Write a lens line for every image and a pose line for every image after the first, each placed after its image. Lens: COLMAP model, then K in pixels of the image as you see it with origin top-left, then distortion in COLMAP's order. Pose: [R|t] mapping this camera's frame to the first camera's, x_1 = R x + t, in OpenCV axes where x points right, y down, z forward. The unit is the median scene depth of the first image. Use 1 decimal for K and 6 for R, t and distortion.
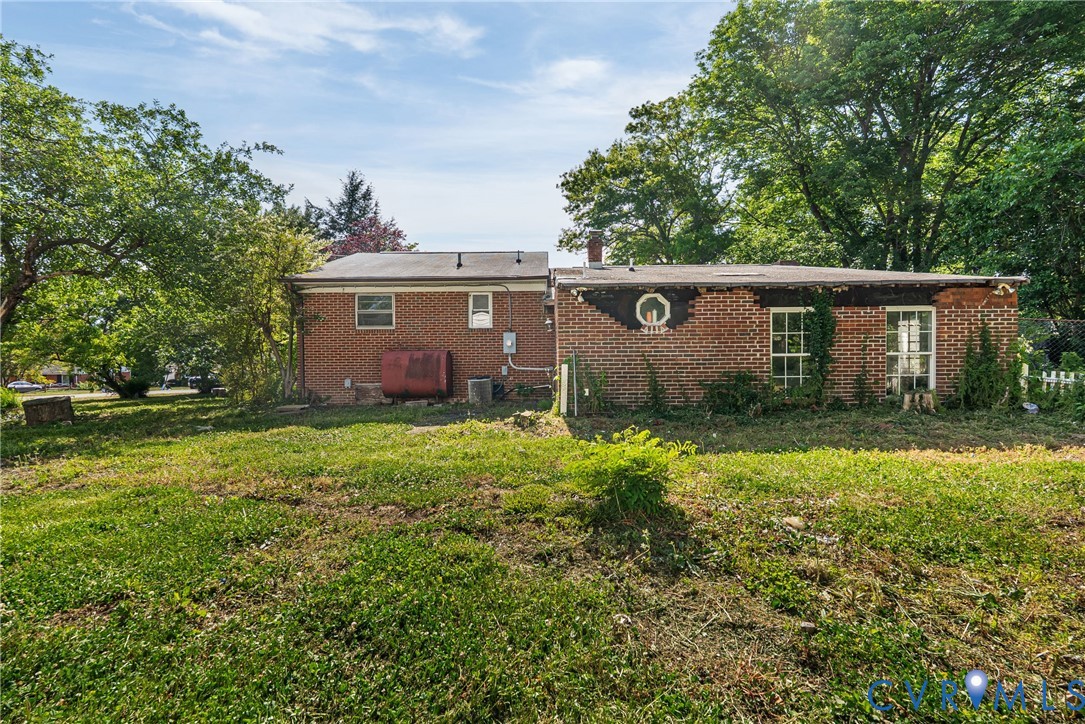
lens RADIAL K [[492.1, 0, 549.0], [0, 492.1, 363.0], [0, 0, 1]] dist [0.004060, 0.000355]
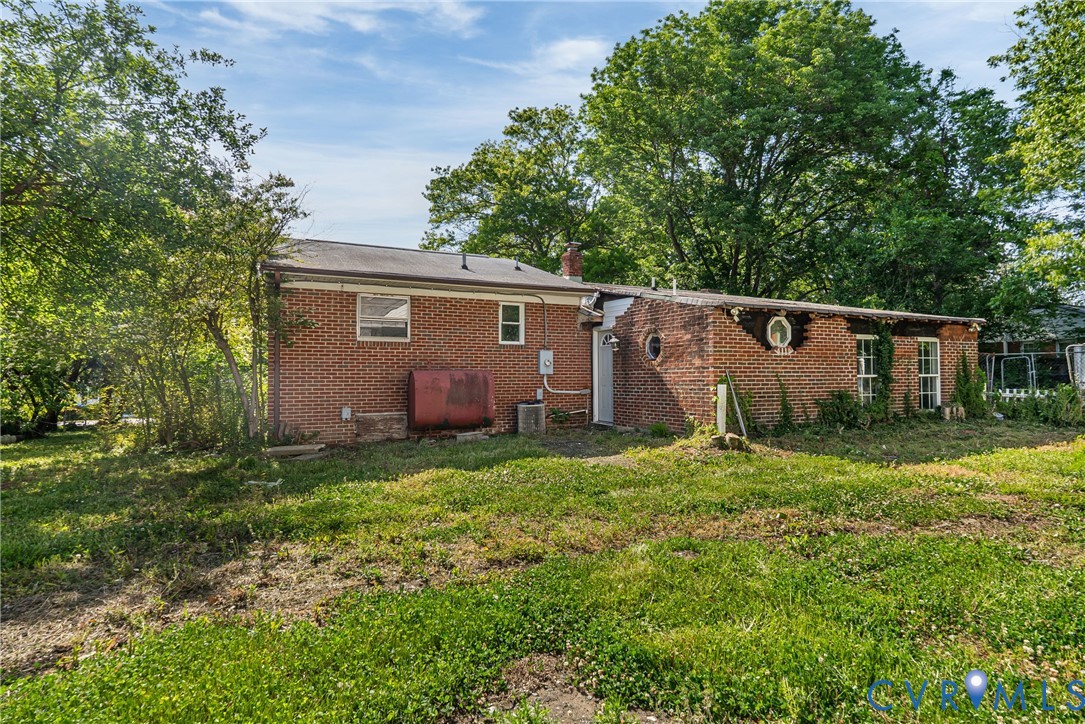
lens RADIAL K [[551.6, 0, 569.3], [0, 551.6, 374.5], [0, 0, 1]] dist [0.005629, 0.000547]
pose [[0.894011, 0.006163, 0.448002, -0.710466], [0.005732, 0.999666, -0.025190, 0.008348], [-0.448008, 0.025088, 0.893678, 0.157787]]
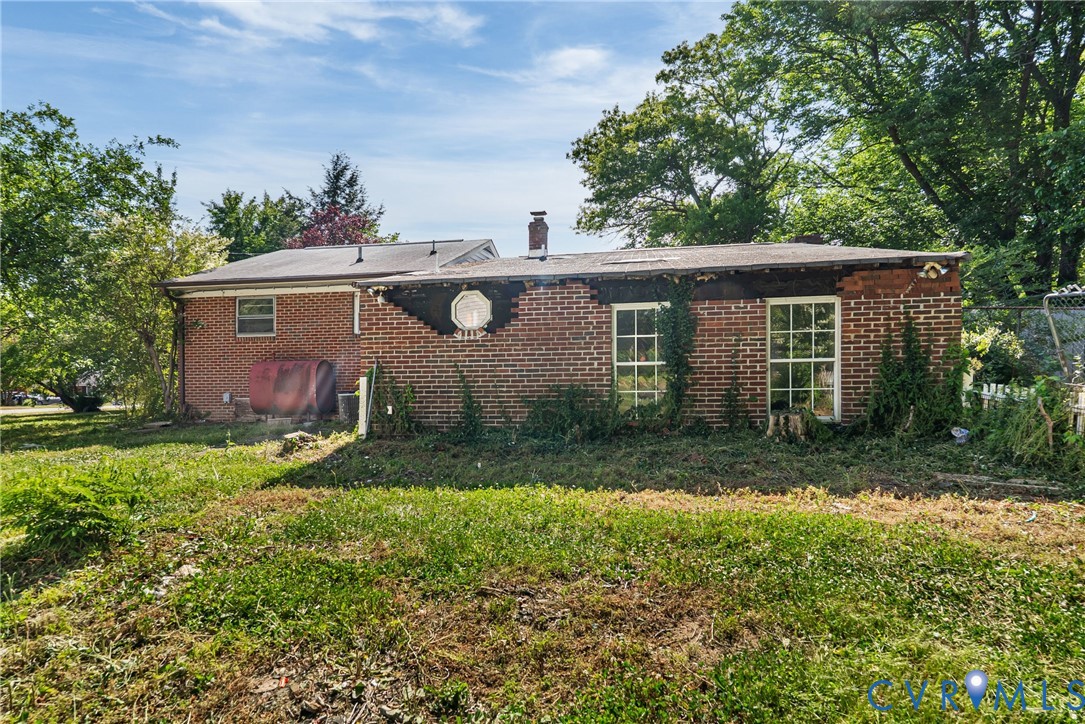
lens RADIAL K [[598.2, 0, 537.0], [0, 598.2, 361.1], [0, 0, 1]] dist [0.012920, 0.000444]
pose [[0.984483, -0.009714, -0.175210, 0.496301], [0.007297, 0.999869, -0.014433, -0.007901], [0.175327, 0.012930, 0.984425, 0.034484]]
